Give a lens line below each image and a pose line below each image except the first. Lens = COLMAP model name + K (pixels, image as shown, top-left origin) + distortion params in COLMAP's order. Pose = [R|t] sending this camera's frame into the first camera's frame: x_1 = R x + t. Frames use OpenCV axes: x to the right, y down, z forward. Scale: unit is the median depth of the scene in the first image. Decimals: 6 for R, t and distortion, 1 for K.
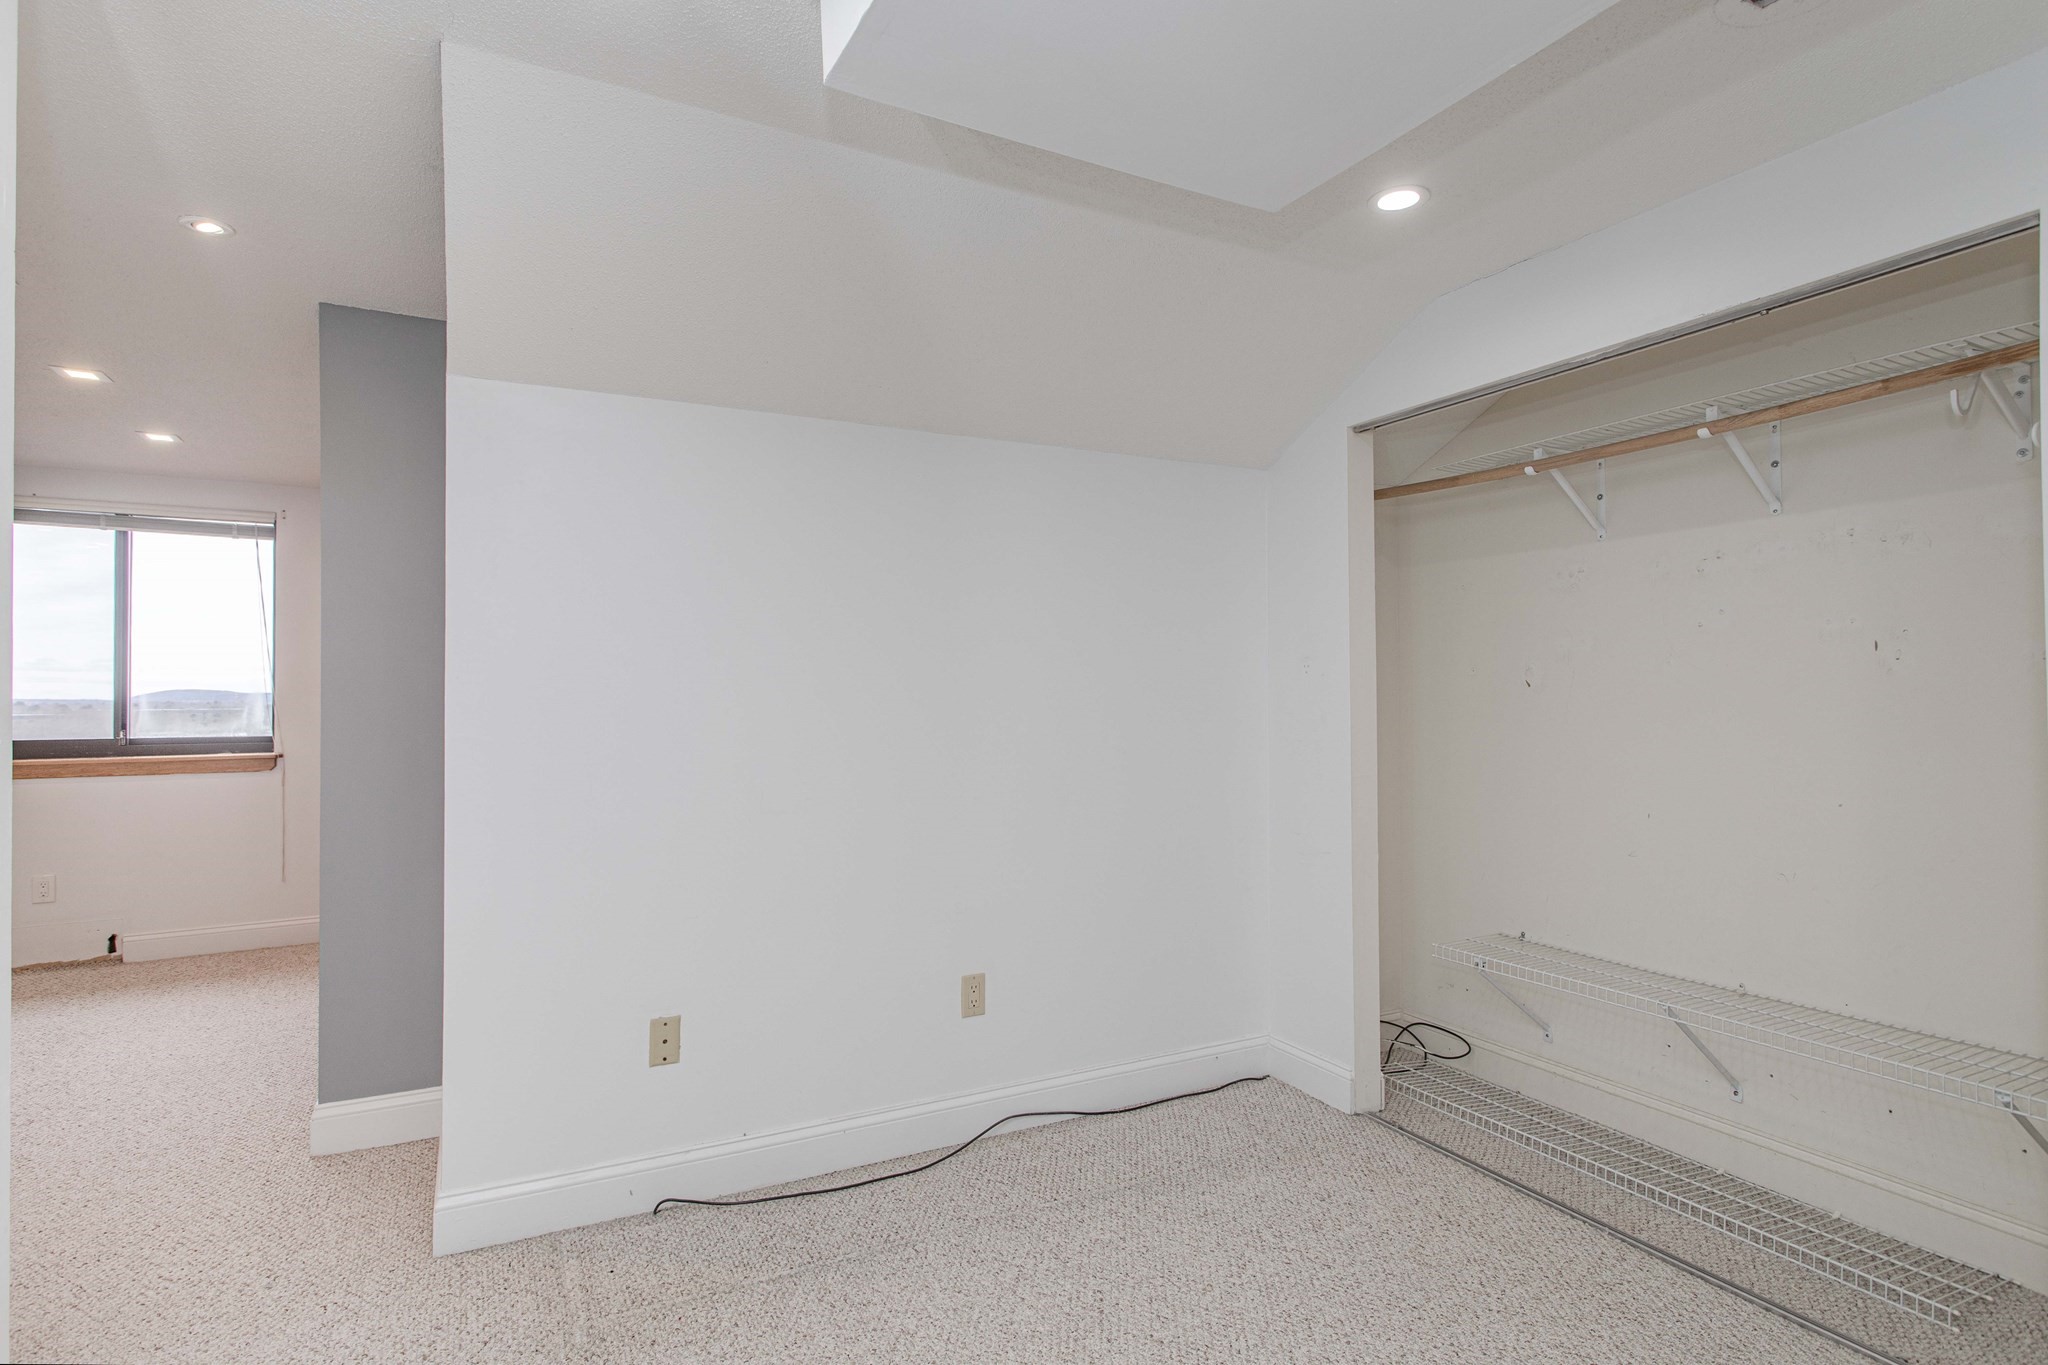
lens RADIAL K [[1044.6, 0, 1038.0], [0, 1044.6, 667.4], [0, 0, 1]] dist [0.000777, -0.000226]
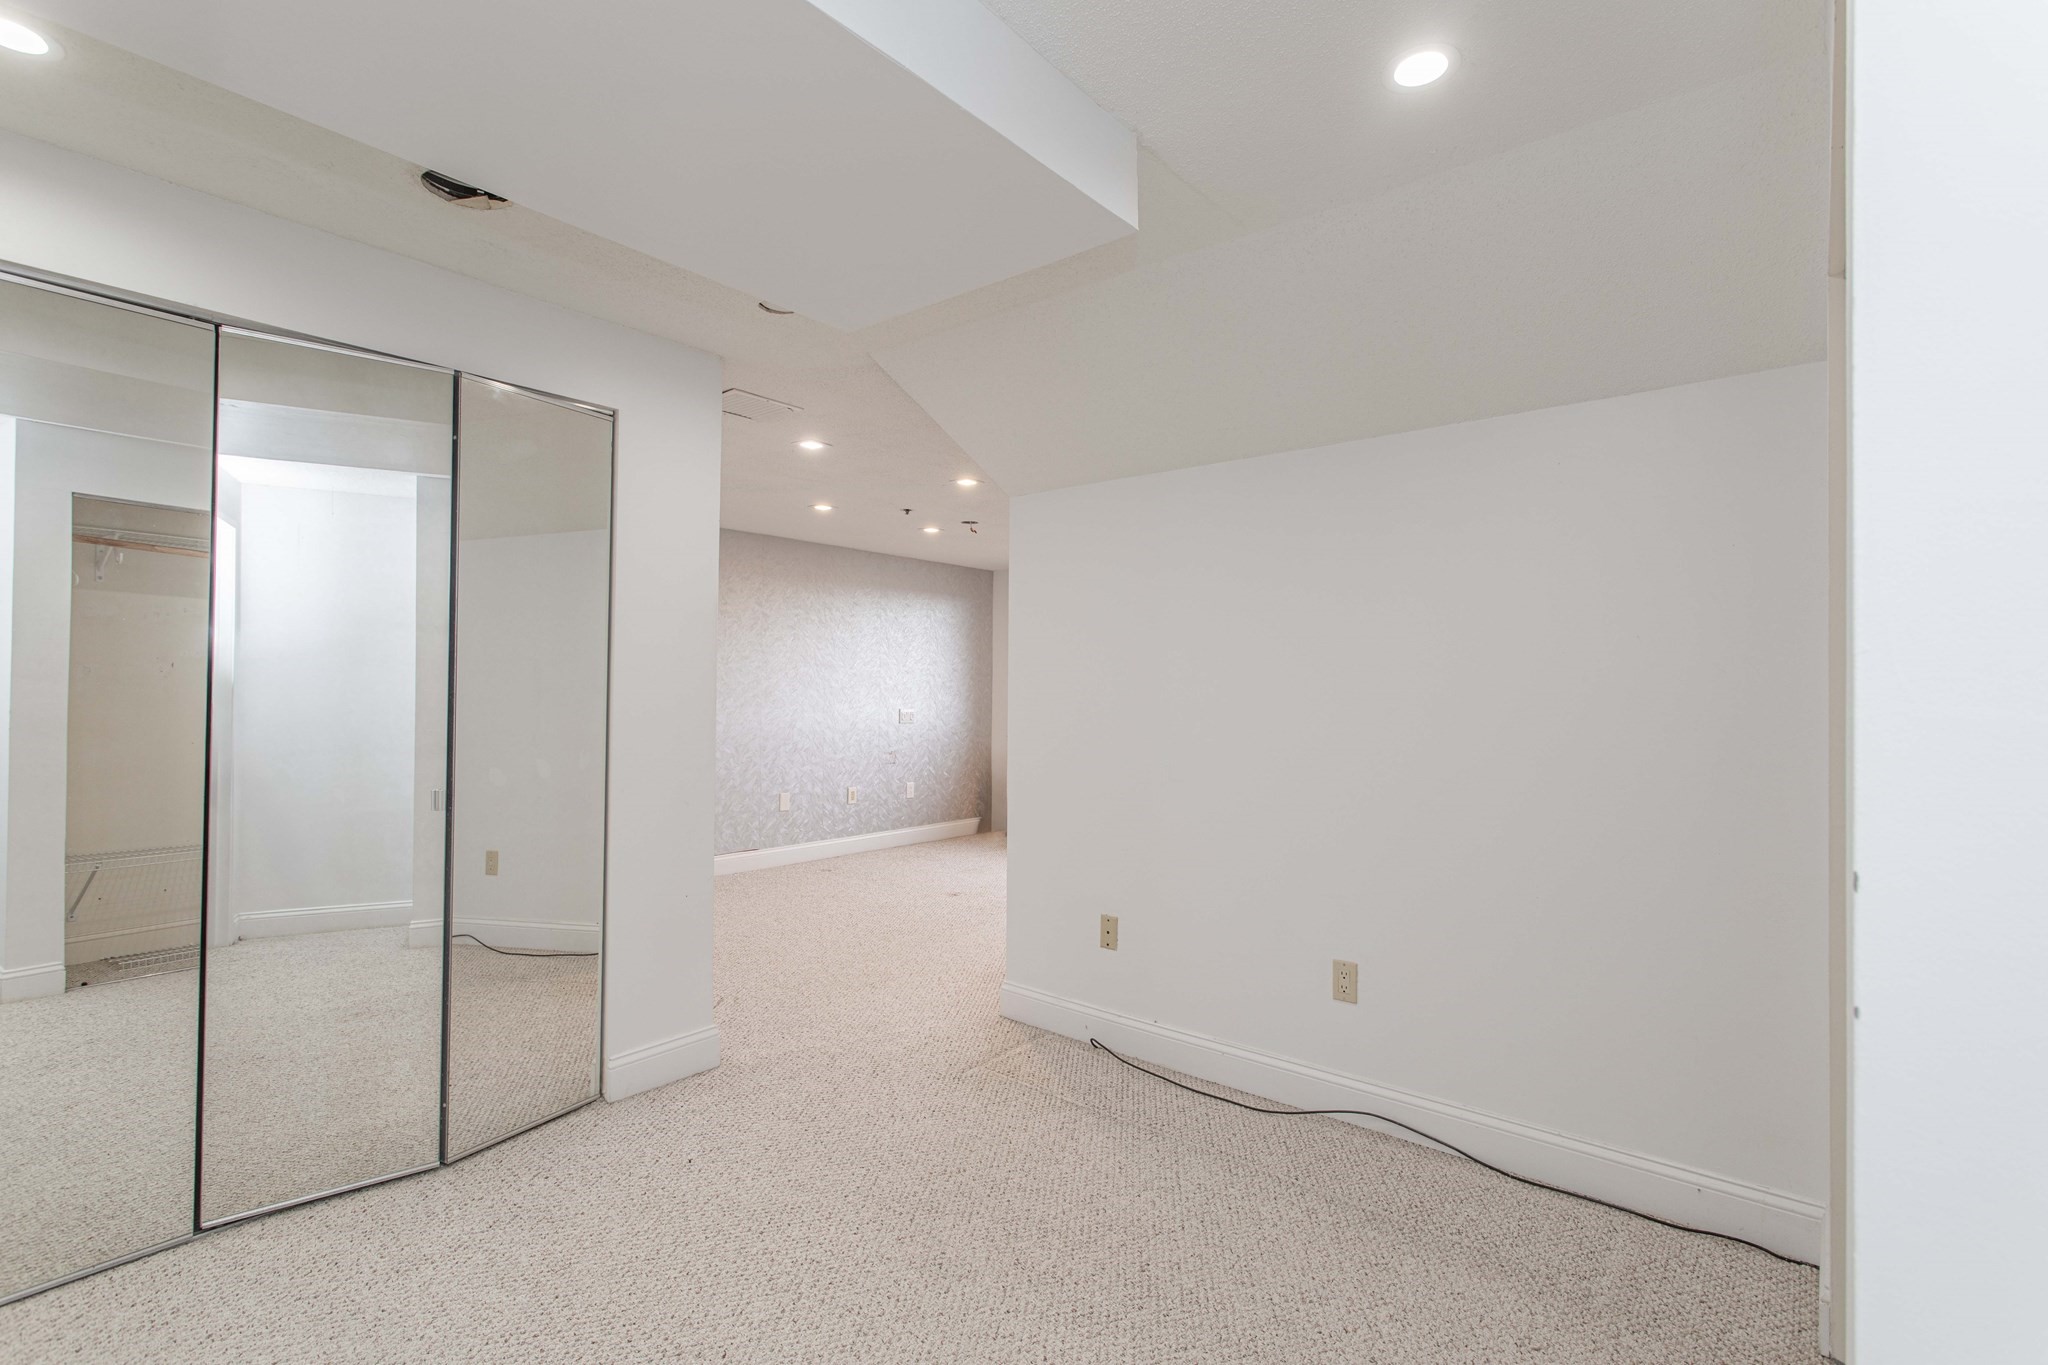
lens RADIAL K [[990.4, 0, 1022.4], [0, 990.4, 689.7], [0, 0, 1]] dist [0.000022, 0.000266]
pose [[0.370101, 0.007466, -0.928961, 0.429195], [0.004660, 0.999940, 0.009893, 0.009023], [0.928980, -0.007990, 0.370044, 0.205764]]
